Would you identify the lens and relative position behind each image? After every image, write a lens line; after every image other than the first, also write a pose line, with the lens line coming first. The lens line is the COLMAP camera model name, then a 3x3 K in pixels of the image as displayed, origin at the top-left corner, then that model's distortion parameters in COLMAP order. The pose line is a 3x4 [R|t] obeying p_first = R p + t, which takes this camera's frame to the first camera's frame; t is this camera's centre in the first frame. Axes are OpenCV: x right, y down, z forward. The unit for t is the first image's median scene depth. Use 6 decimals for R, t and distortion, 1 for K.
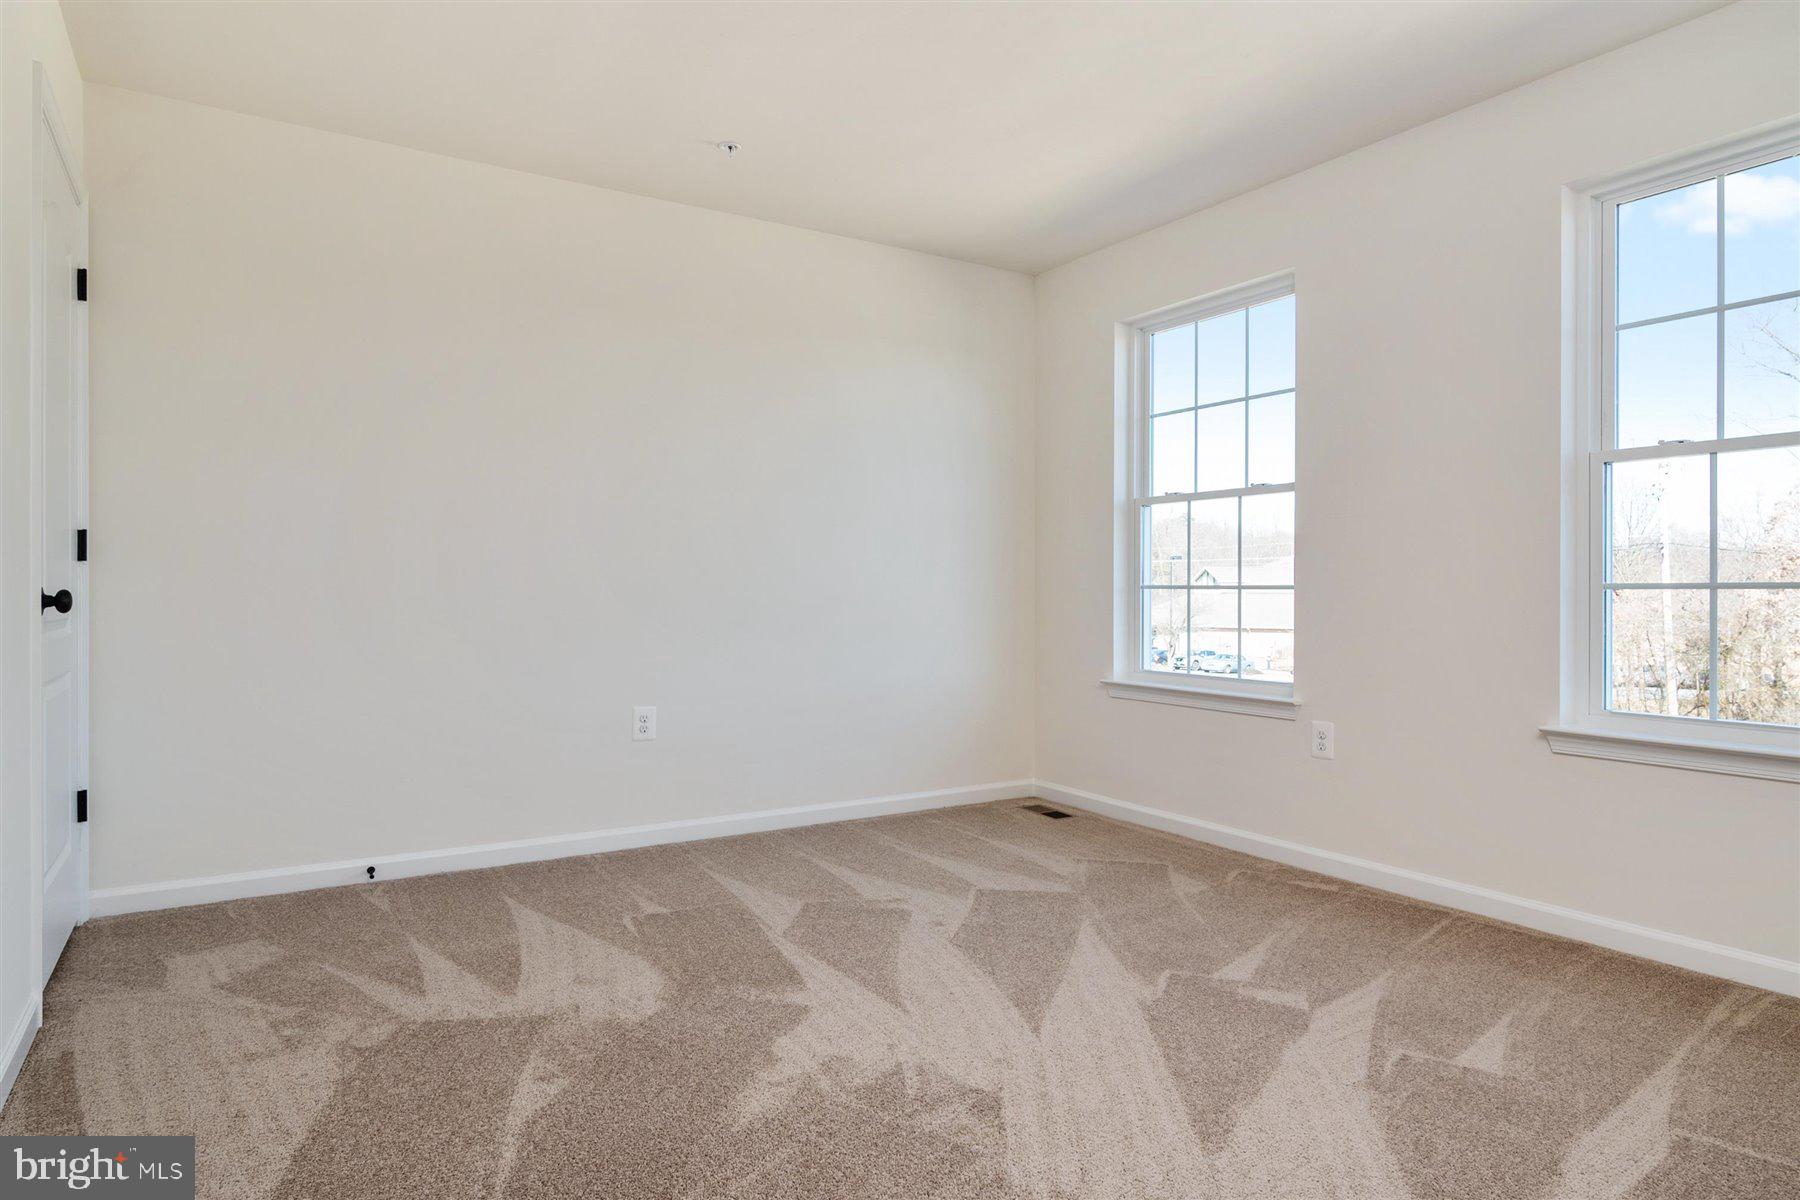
lens RADIAL K [[1071.9, 0, 889.3], [0, 1071.9, 599.2], [0, 0, 1]] dist [0.007415, 0.000926]
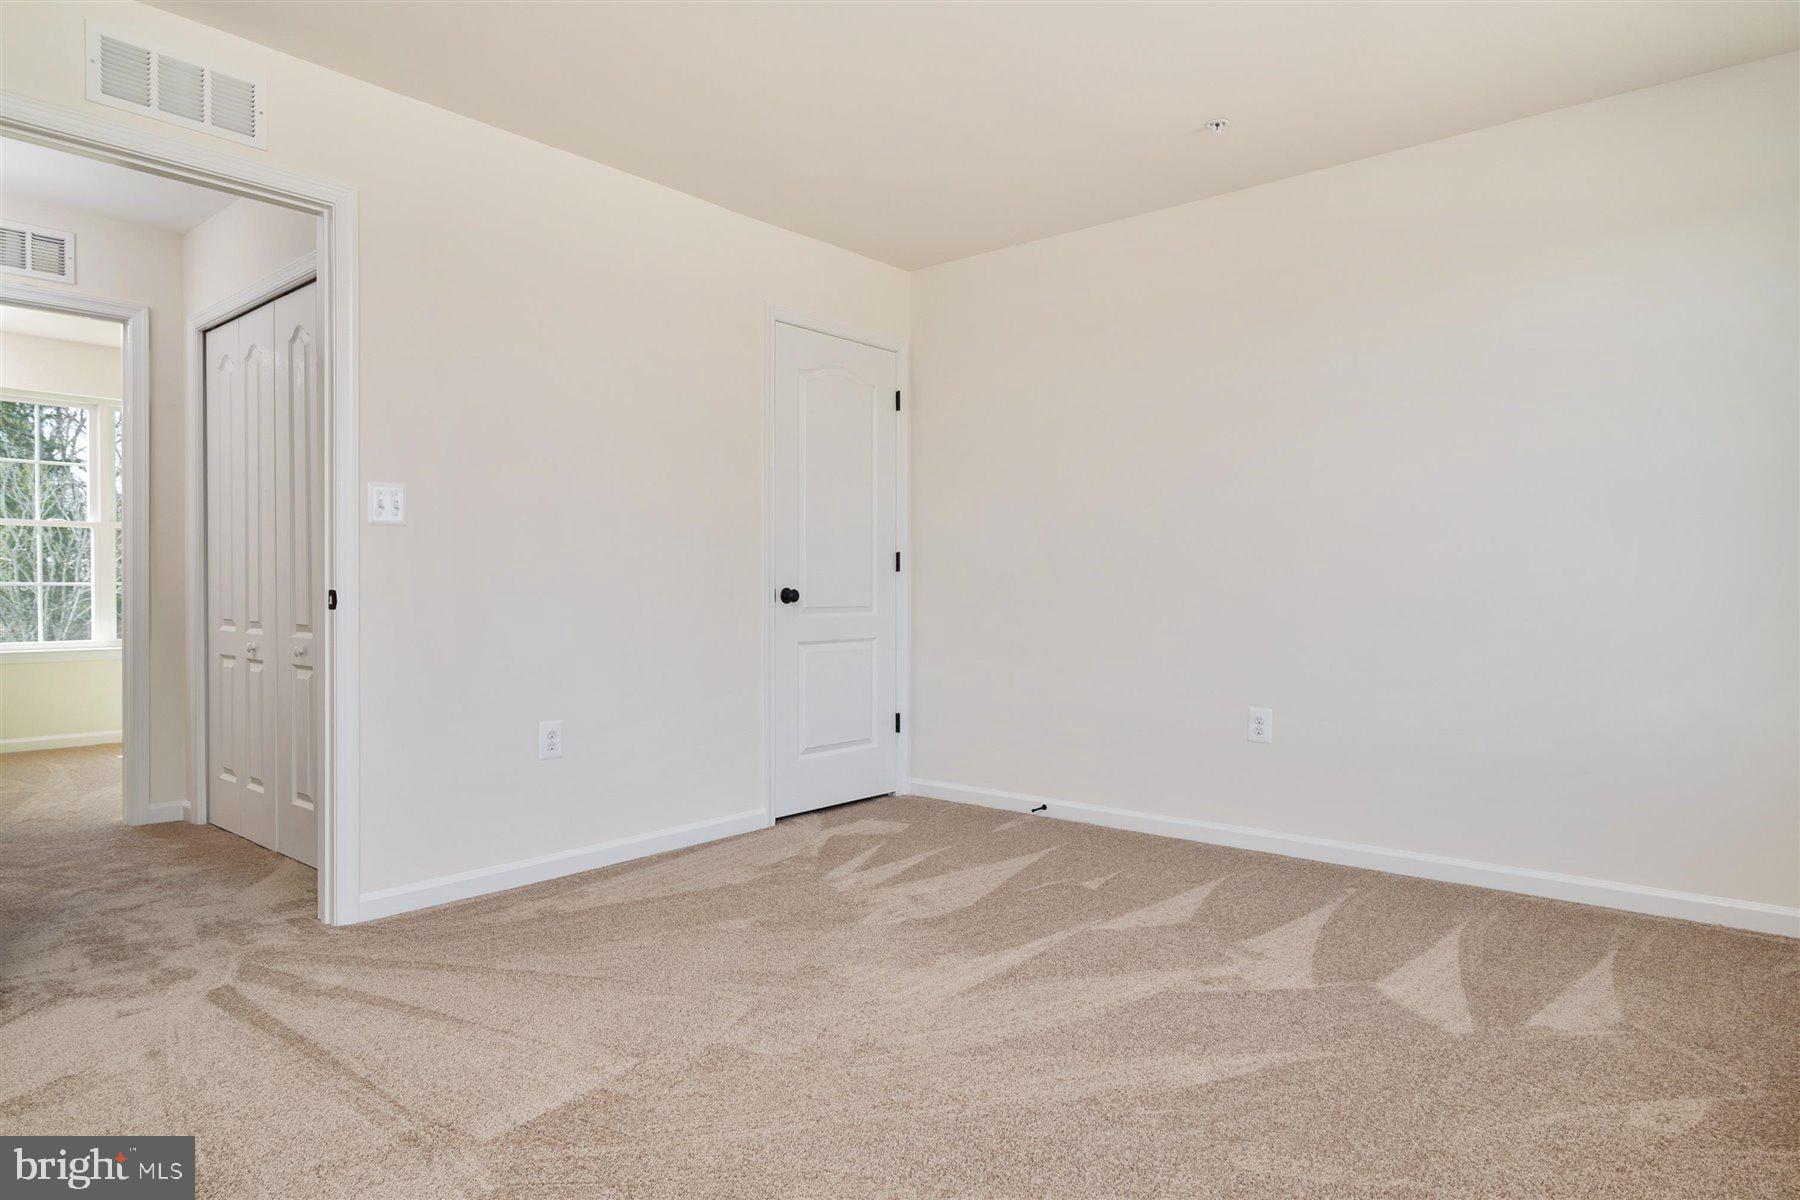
lens RADIAL K [[1071.9, 0, 901.7], [0, 1071.9, 597.5], [0, 0, 1]] dist [0.007415, 0.000926]
pose [[0.296400, 0.004597, -0.955053, 0.750200], [-0.005748, 0.999979, 0.003030, -0.001775], [0.955047, 0.004591, 0.296420, 0.495219]]
